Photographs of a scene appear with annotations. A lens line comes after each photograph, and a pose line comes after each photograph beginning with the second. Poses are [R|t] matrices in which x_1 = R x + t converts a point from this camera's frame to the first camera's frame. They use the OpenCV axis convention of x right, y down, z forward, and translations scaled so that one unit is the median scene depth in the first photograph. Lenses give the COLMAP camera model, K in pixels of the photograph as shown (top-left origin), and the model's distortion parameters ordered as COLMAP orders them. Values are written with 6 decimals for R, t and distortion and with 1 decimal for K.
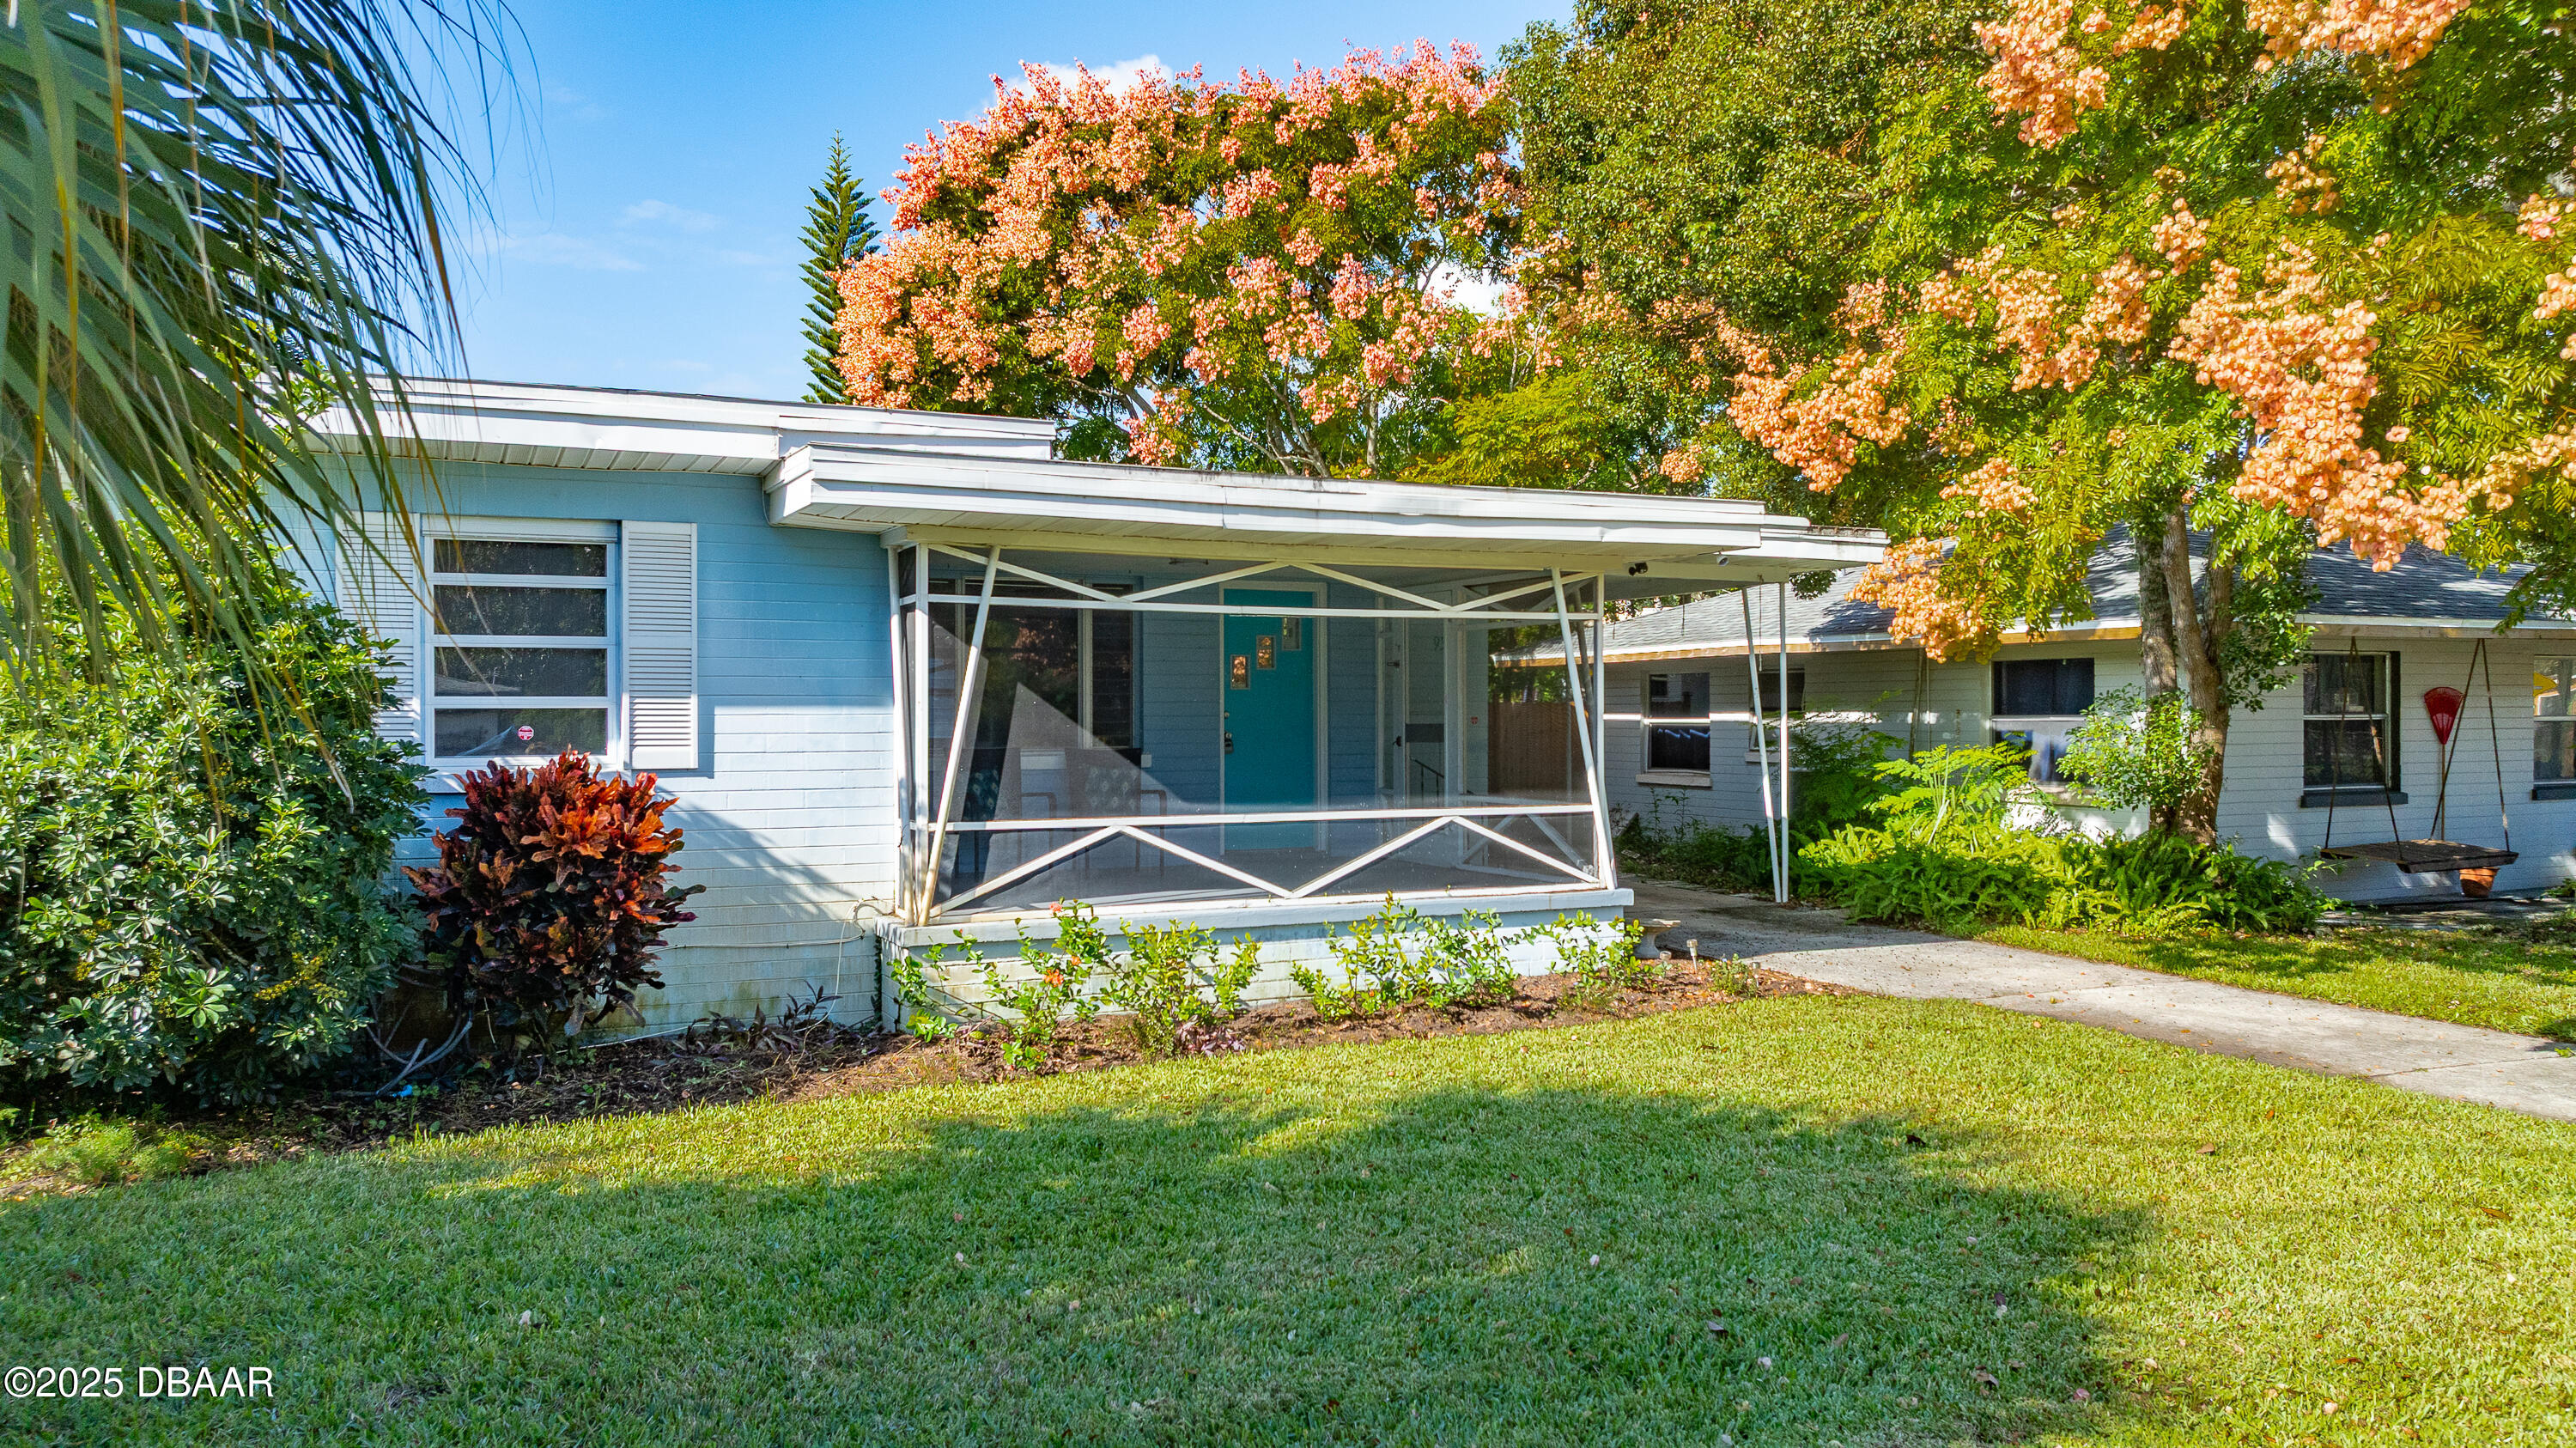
lens RADIAL K [[1817.4, 0, 1286.7], [0, 1817.4, 723.4], [0, 0, 1]] dist [-0.027924, 0.053407]
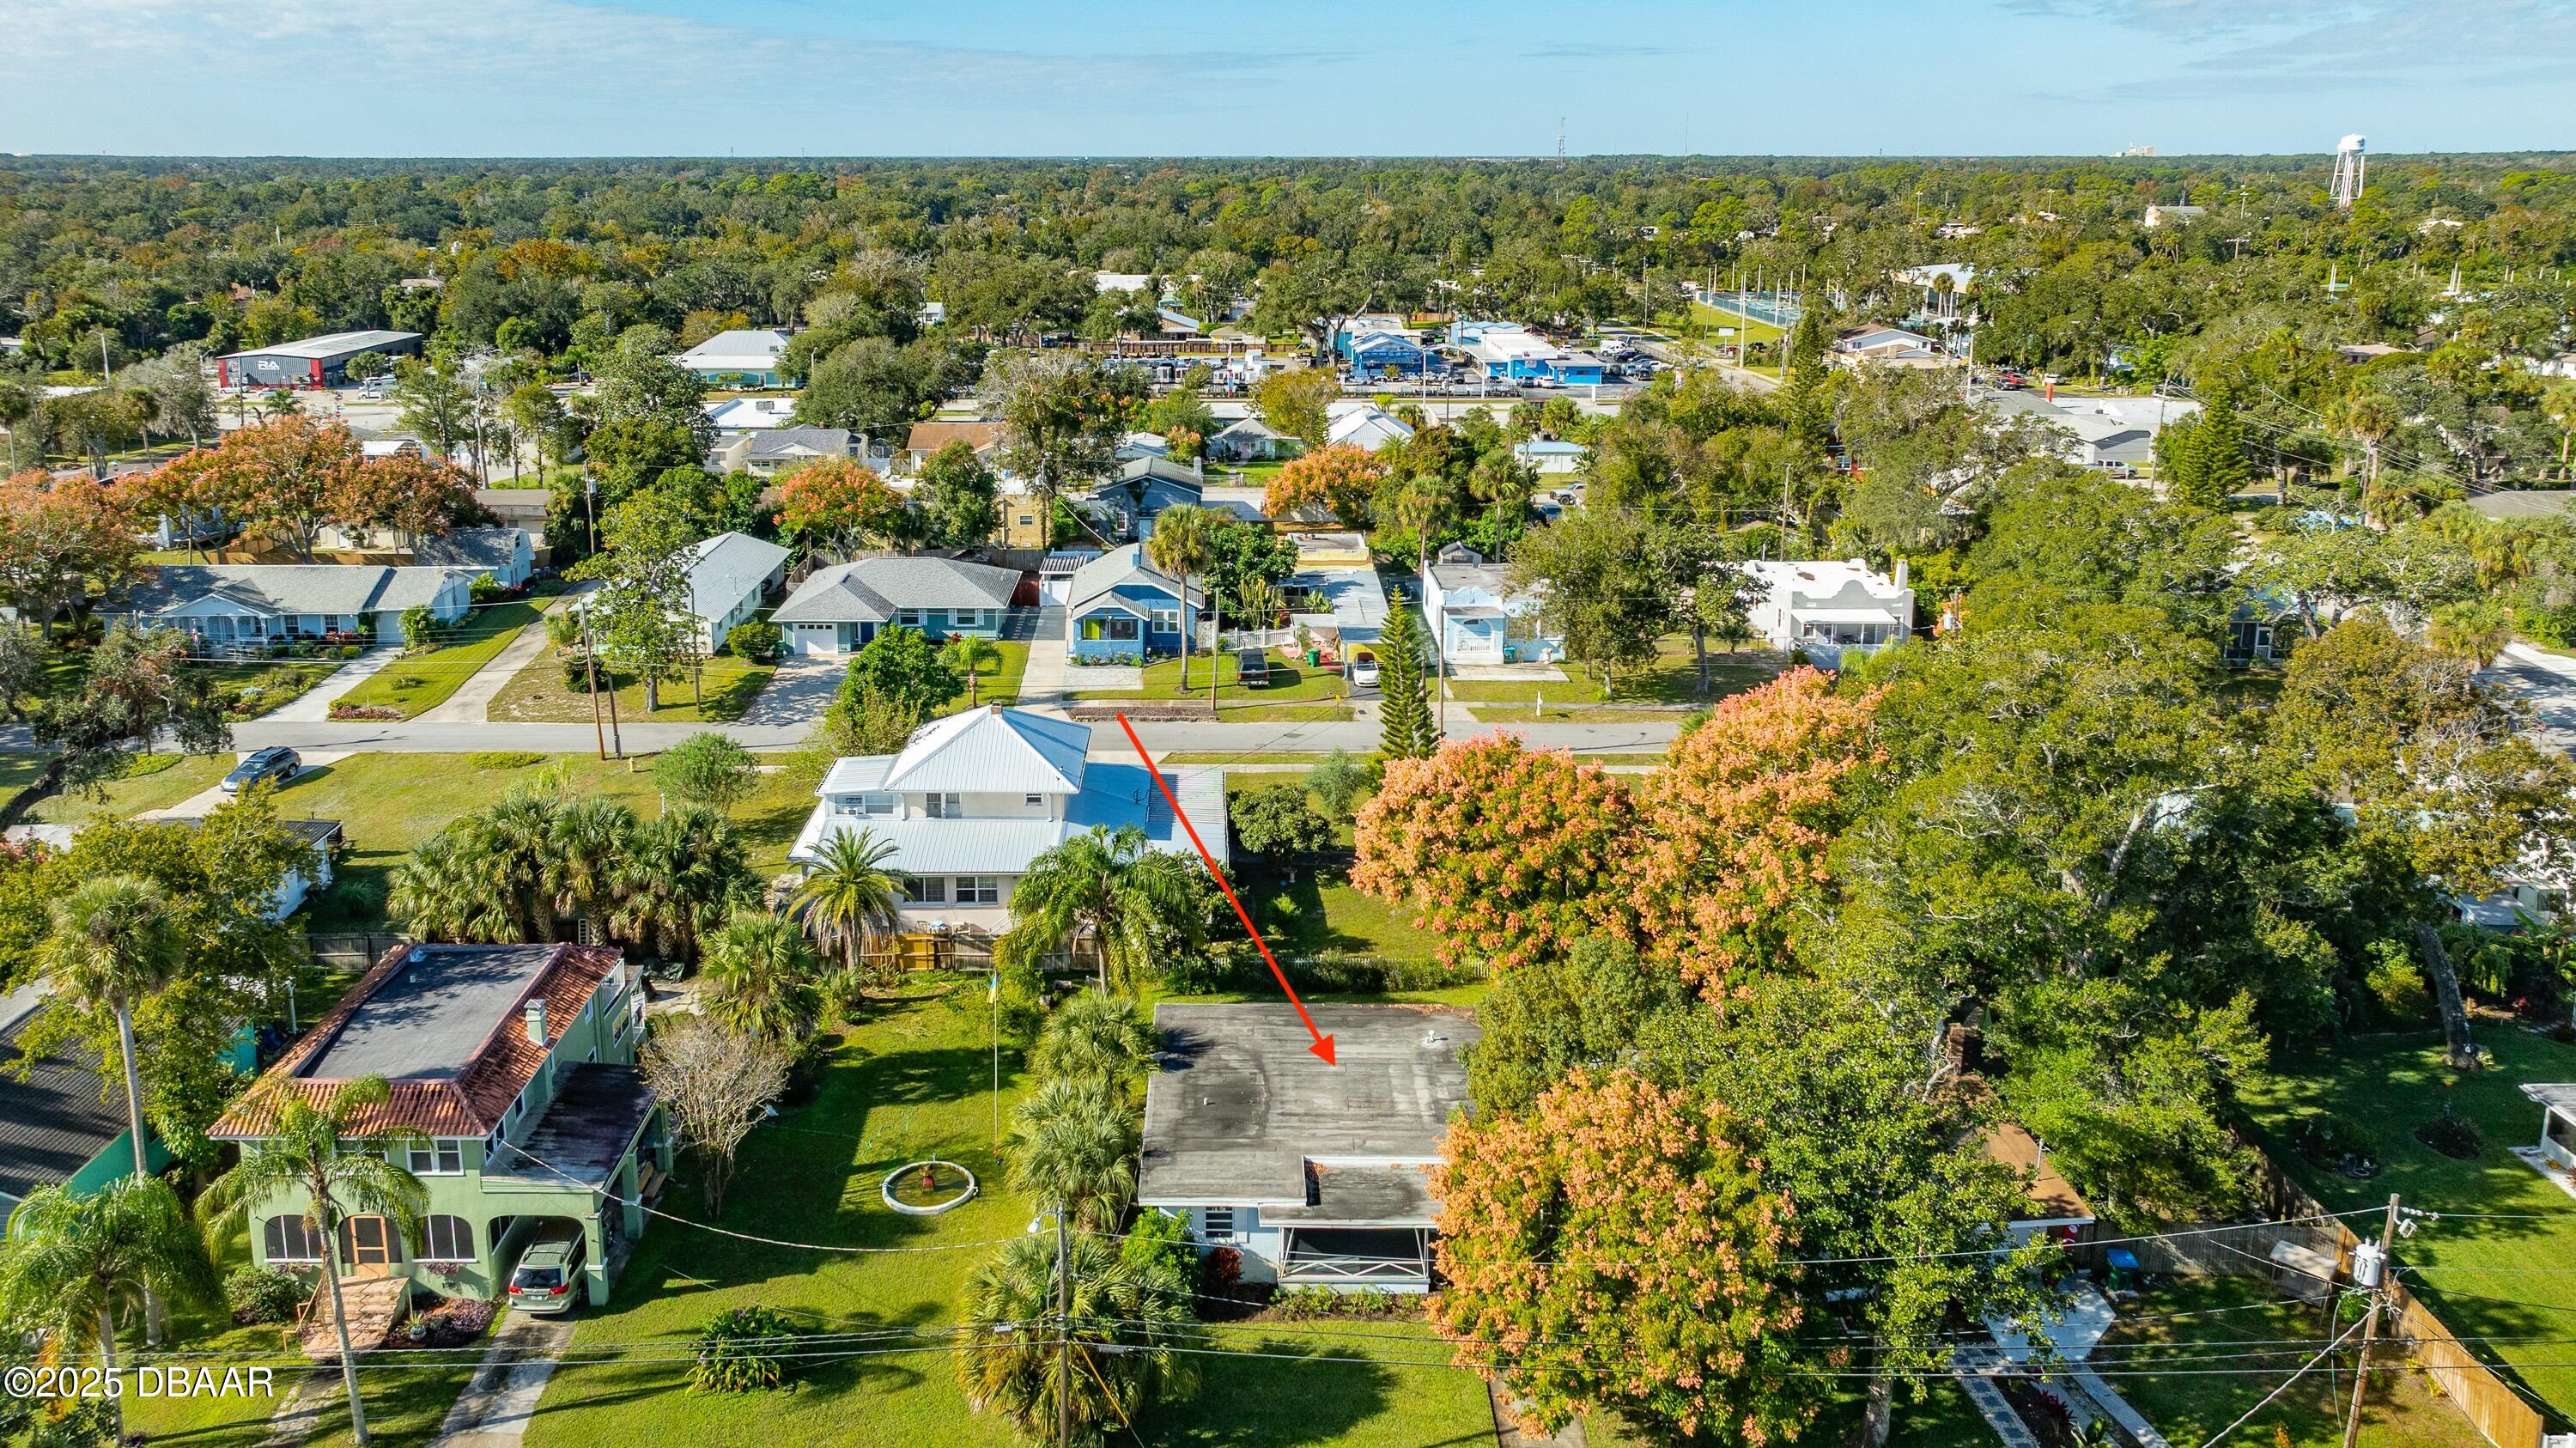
lens RADIAL K [[1817.4, 0, 1175.4], [0, 1817.4, 608.7], [0, 0, 1]] dist [-0.027924, 0.053407]
pose [[0.888430, 0.102443, -0.447434, 1.694316], [0.007528, 0.971394, 0.237356, -3.025303], [0.458951, -0.214242, 0.862244, -3.336781]]
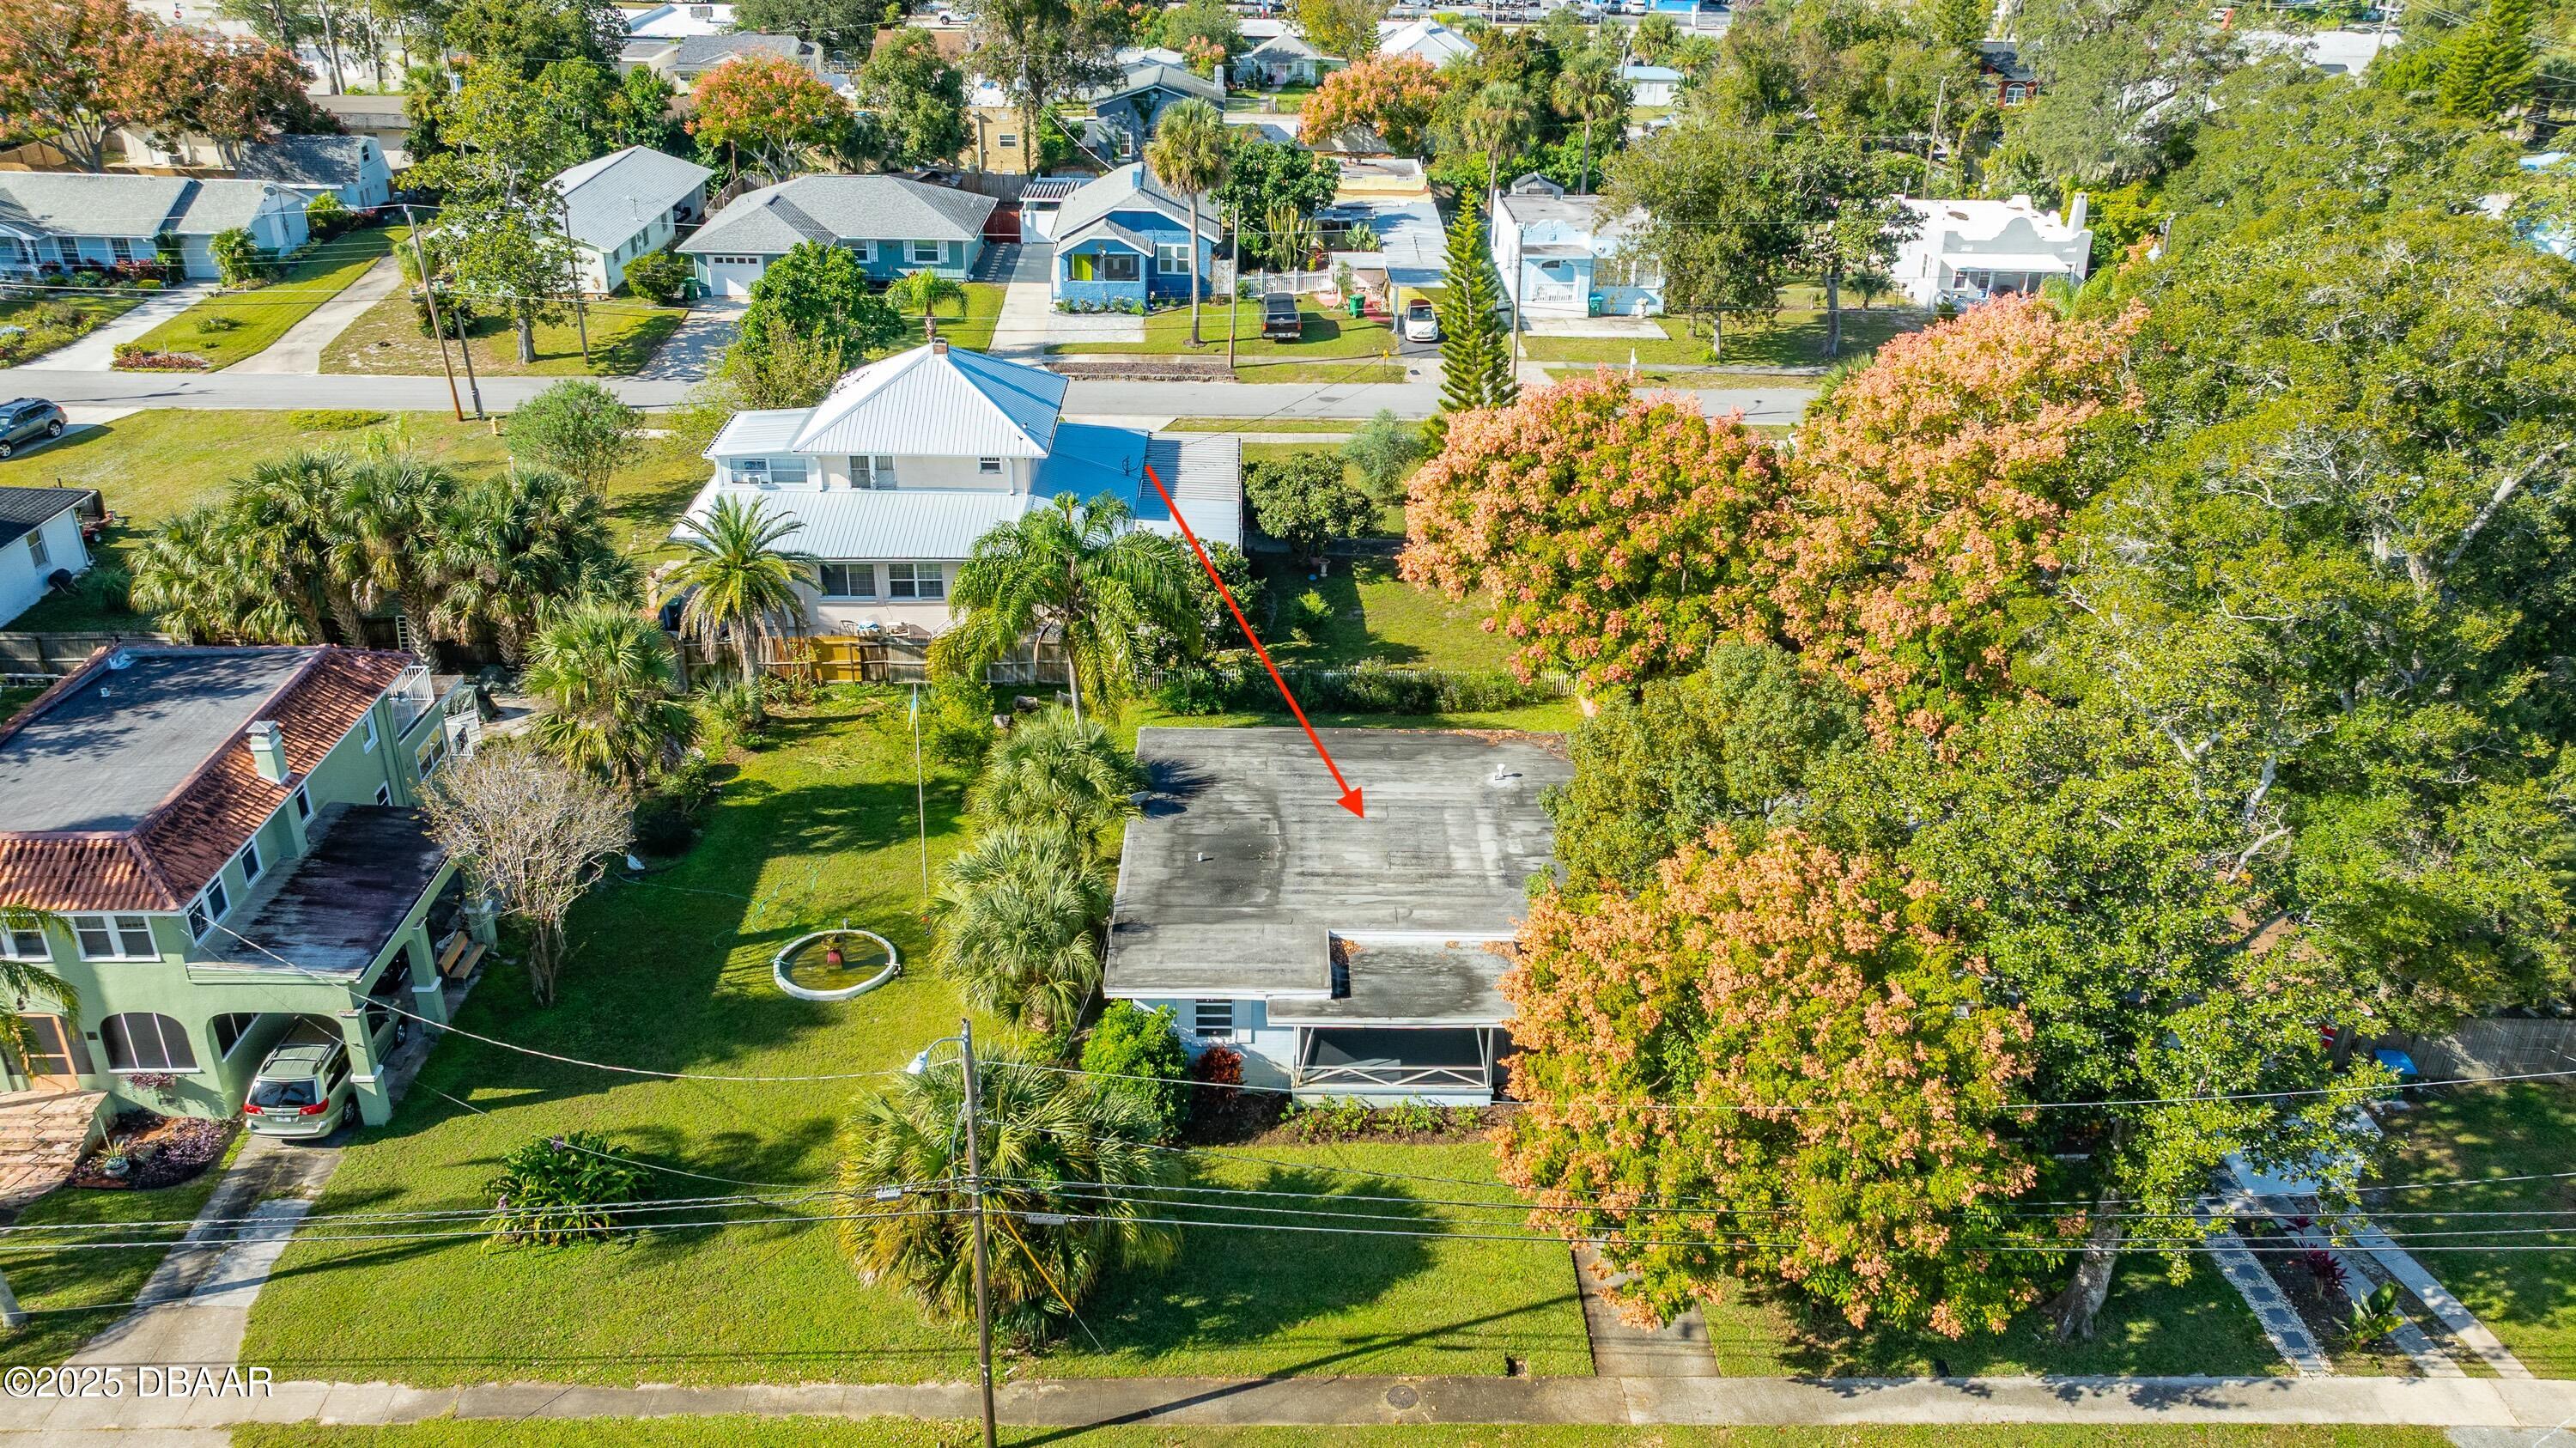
lens RADIAL K [[1914.2, 0, 1280.0], [0, 1914.2, 769.3], [0, 0, 1]] dist [-0.004706, 0.005078]
pose [[0.903078, 0.209462, -0.374934, 1.203792], [-0.013542, 0.886457, 0.462612, -2.439240], [0.429263, -0.412698, 0.803377, -2.166007]]
